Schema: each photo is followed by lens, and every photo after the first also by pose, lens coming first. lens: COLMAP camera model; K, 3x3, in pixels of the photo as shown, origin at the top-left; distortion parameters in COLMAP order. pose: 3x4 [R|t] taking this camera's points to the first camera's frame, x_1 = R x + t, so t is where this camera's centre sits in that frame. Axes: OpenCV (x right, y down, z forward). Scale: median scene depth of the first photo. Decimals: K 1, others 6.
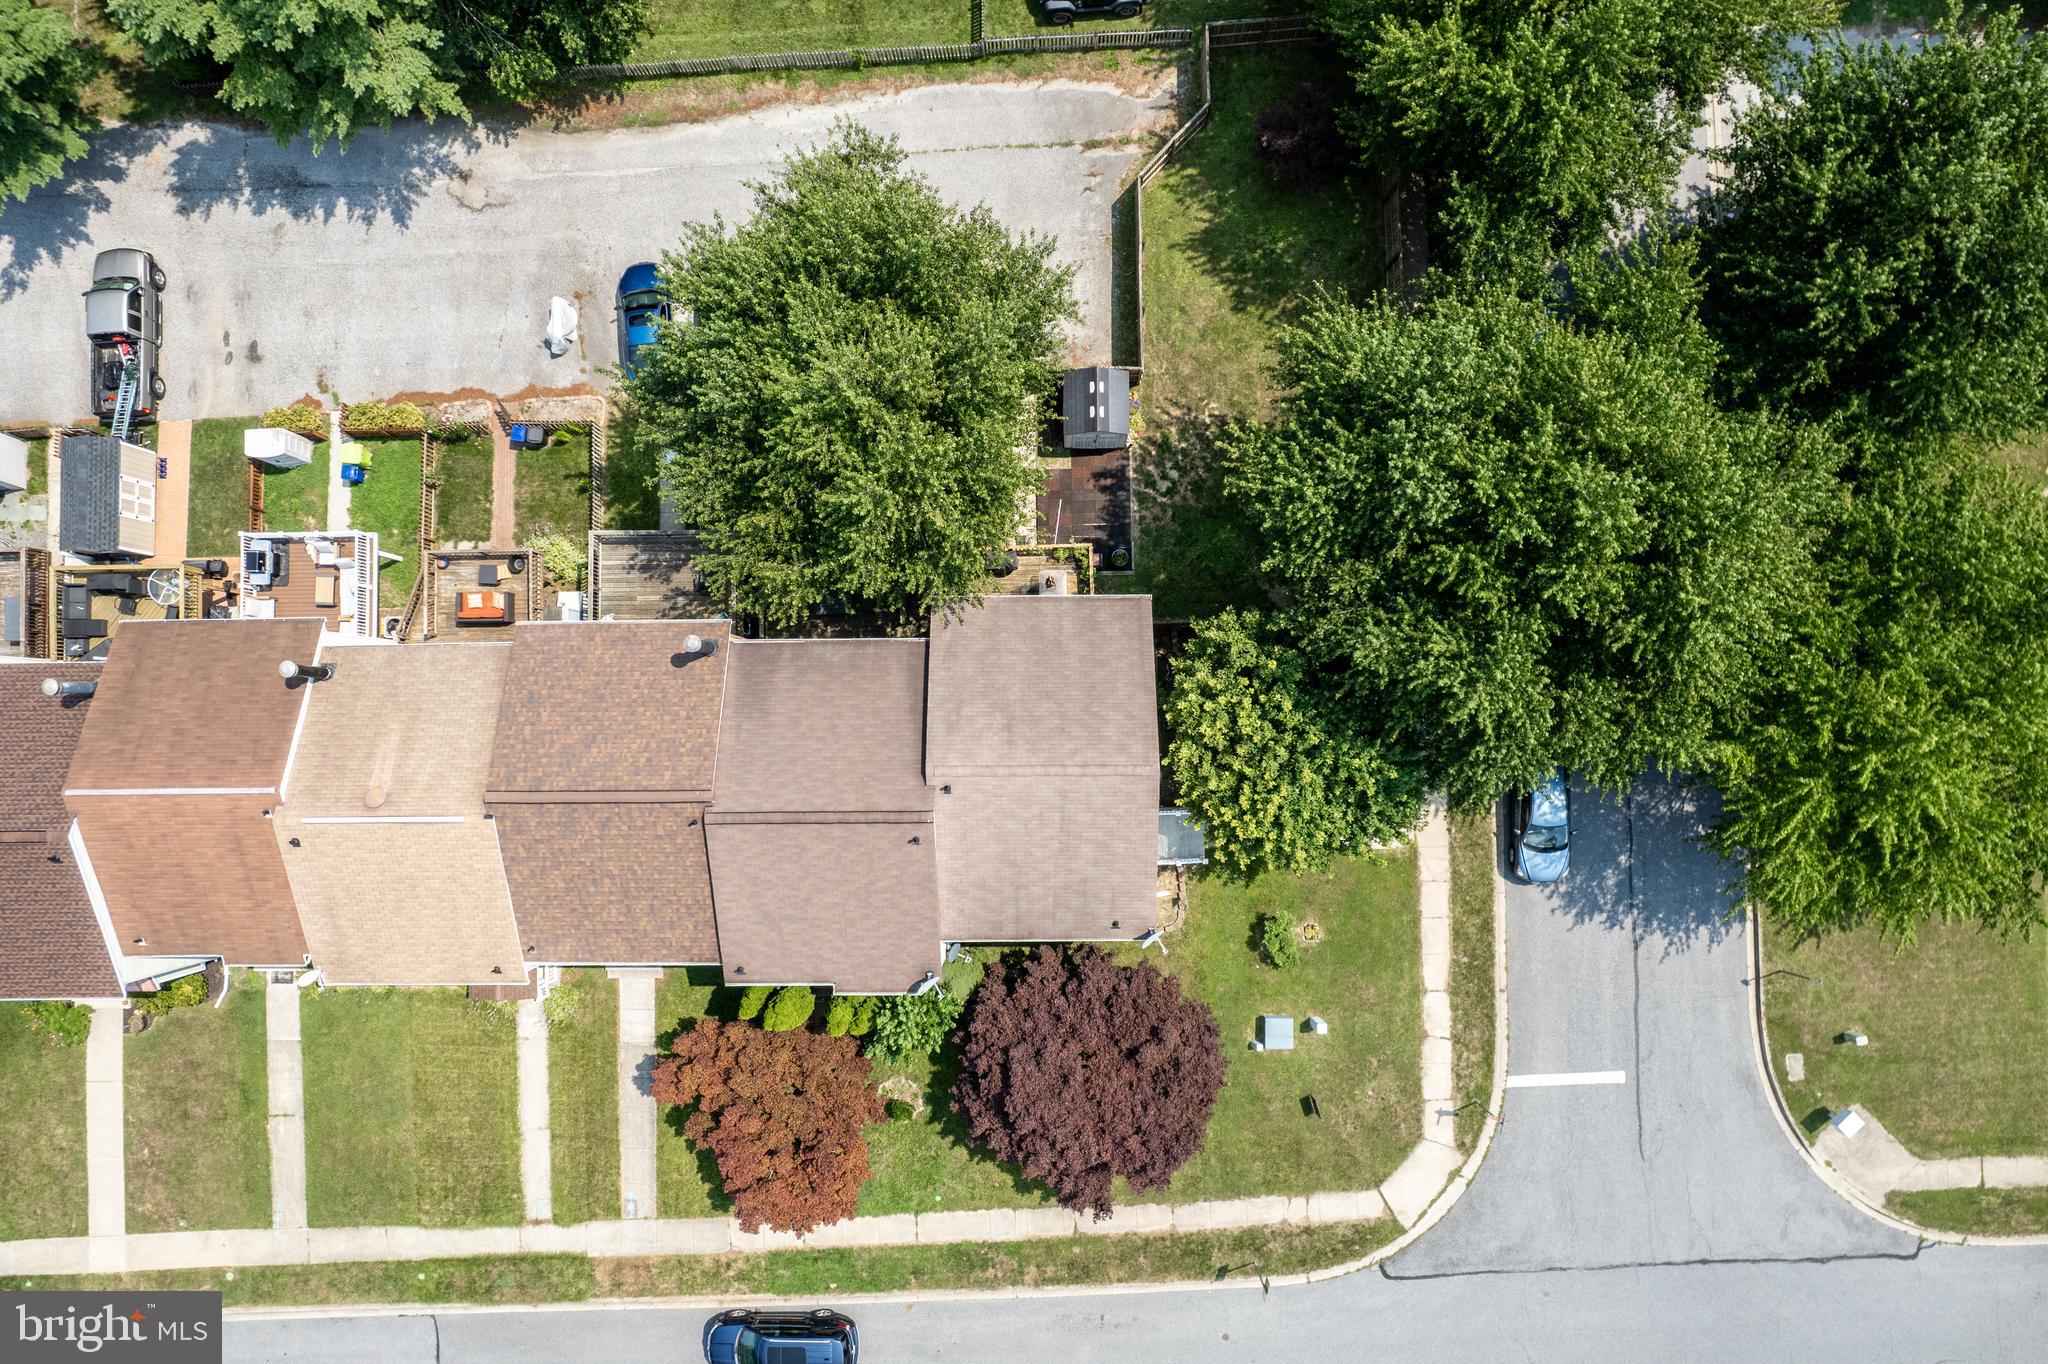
lens RADIAL K [[1327.2, 0, 1027.1], [0, 1327.2, 688.2], [0, 0, 1]] dist [-0.064926, 0.058033]
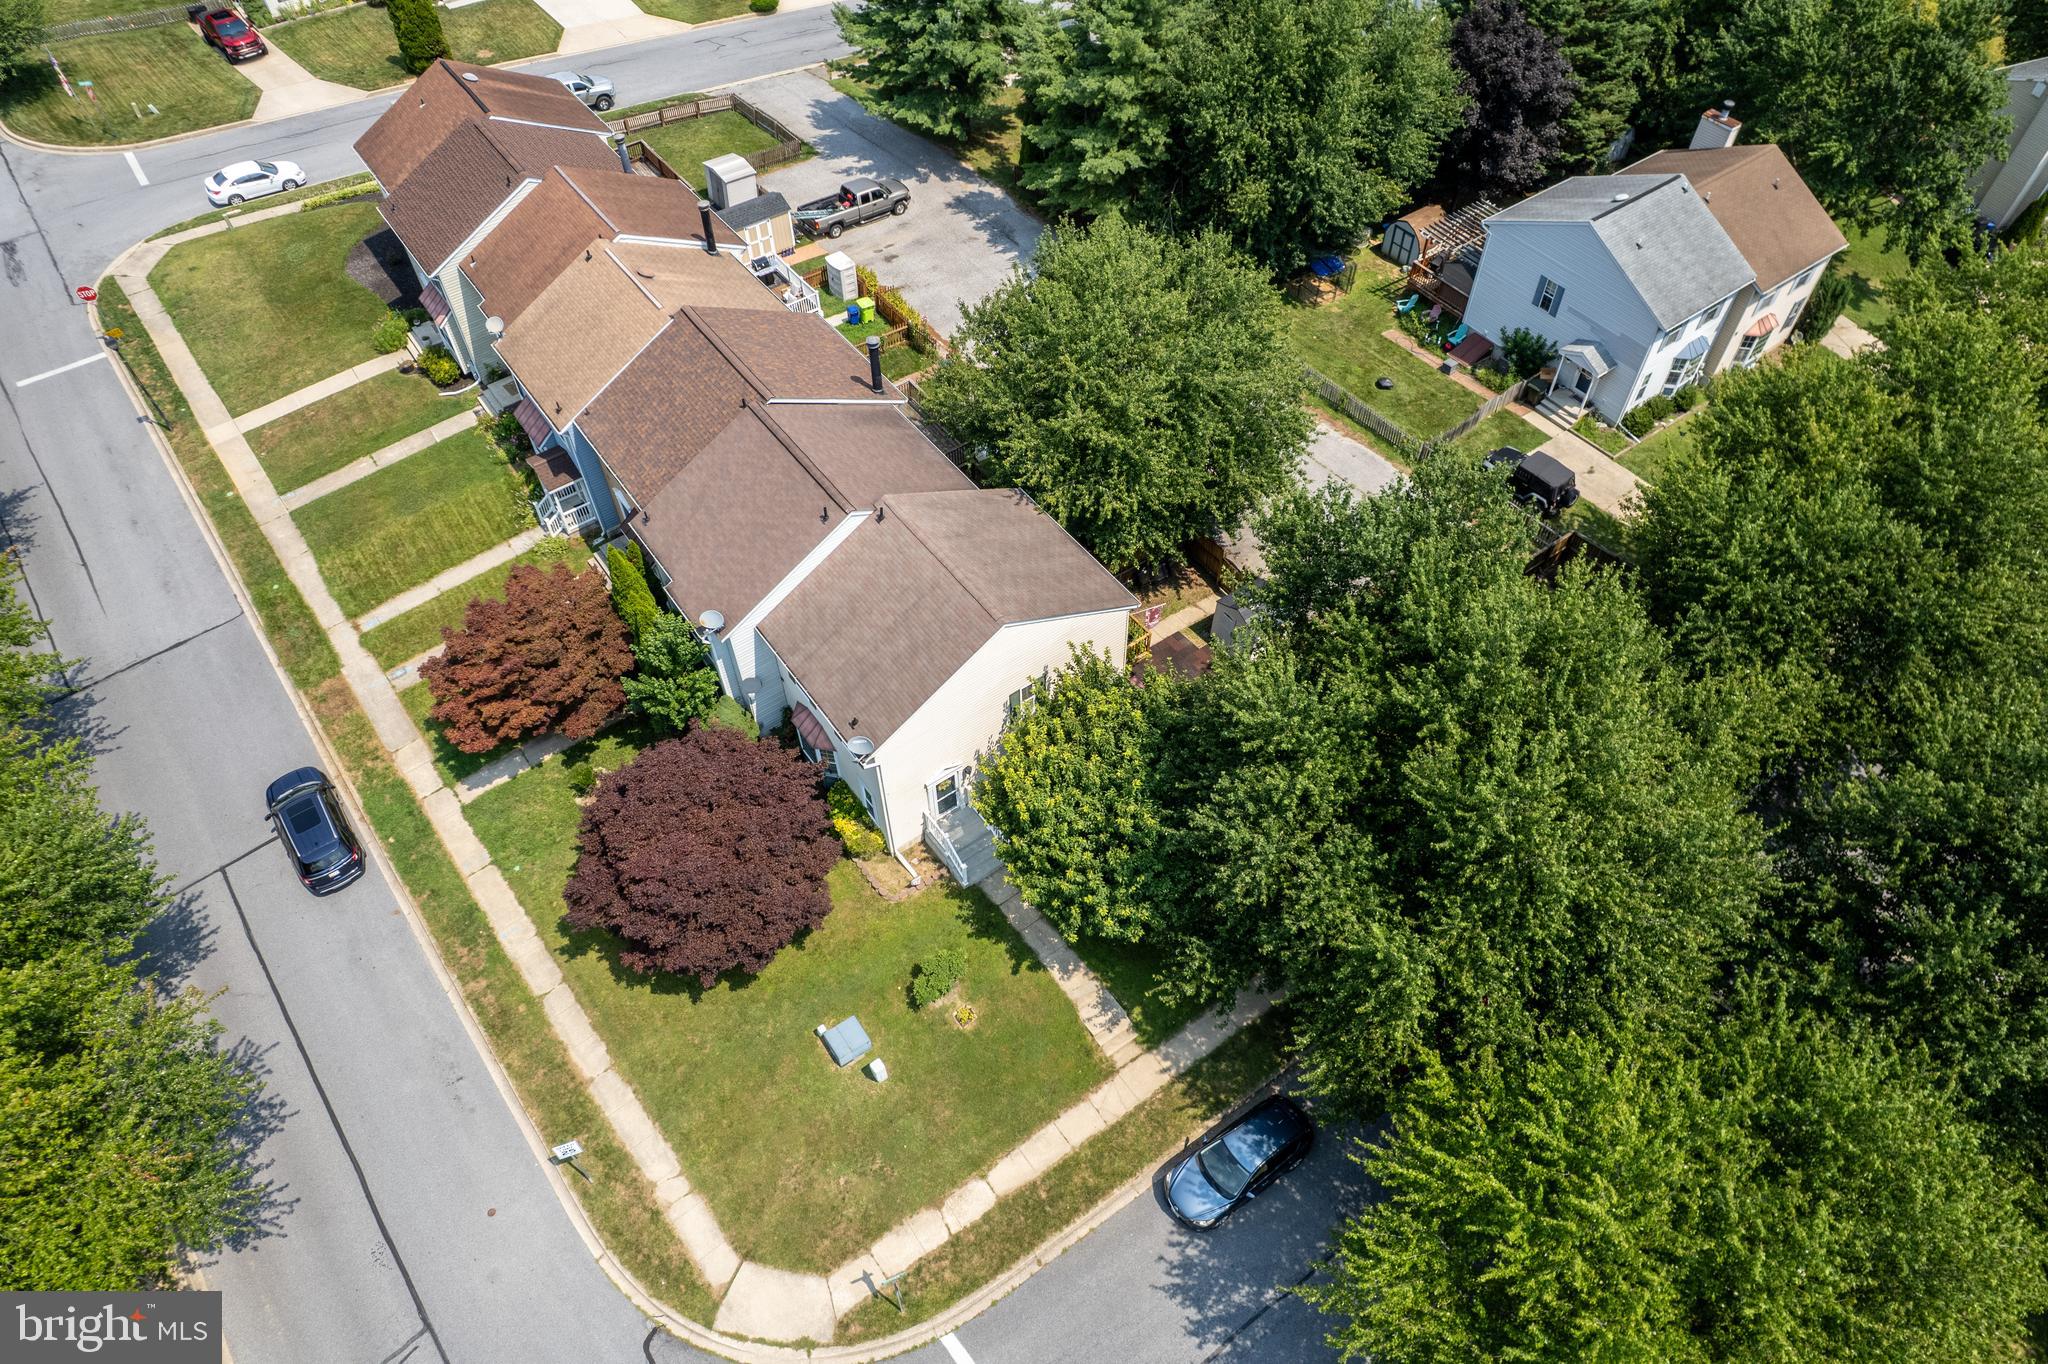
lens RADIAL K [[1327.2, 0, 1027.1], [0, 1327.2, 688.2], [0, 0, 1]] dist [-0.064926, 0.058033]
pose [[0.580400, 0.637040, -0.507263, 0.545388], [-0.814048, 0.470317, -0.340776, 0.348116], [0.021486, 0.610723, 0.791553, 0.170002]]
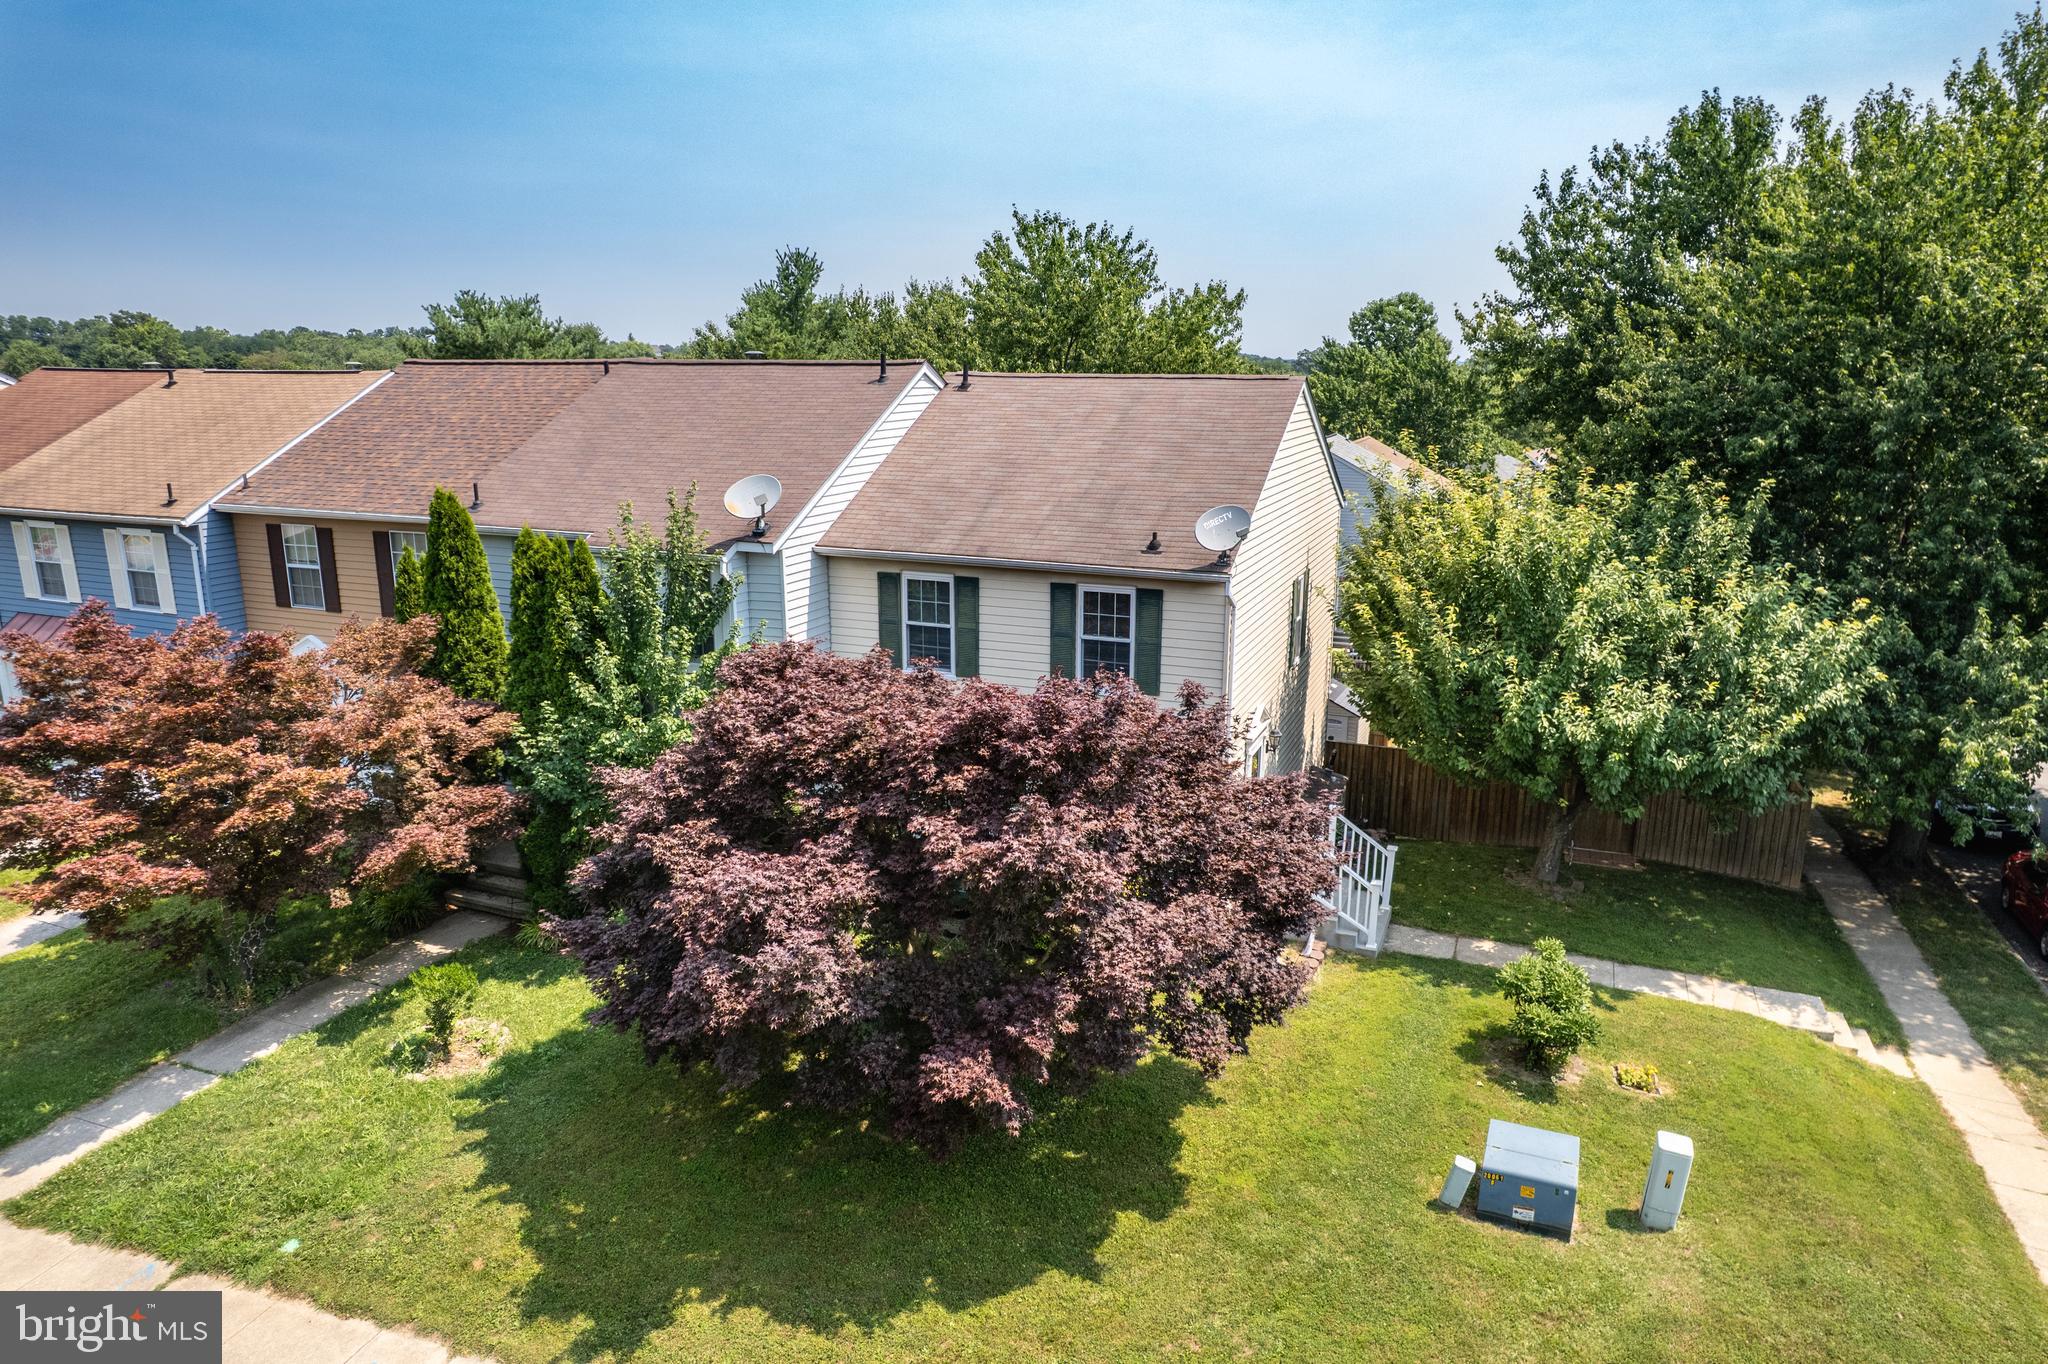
lens RADIAL K [[1339.7, 0, 1038.7], [0, 1339.7, 674.5], [0, 0, 1]] dist [-0.066867, 0.056564]
pose [[0.925849, 0.100359, -0.364324, 0.182102], [-0.377860, 0.233113, -0.896035, 0.554723], [-0.004996, 0.967257, 0.253749, 0.794366]]
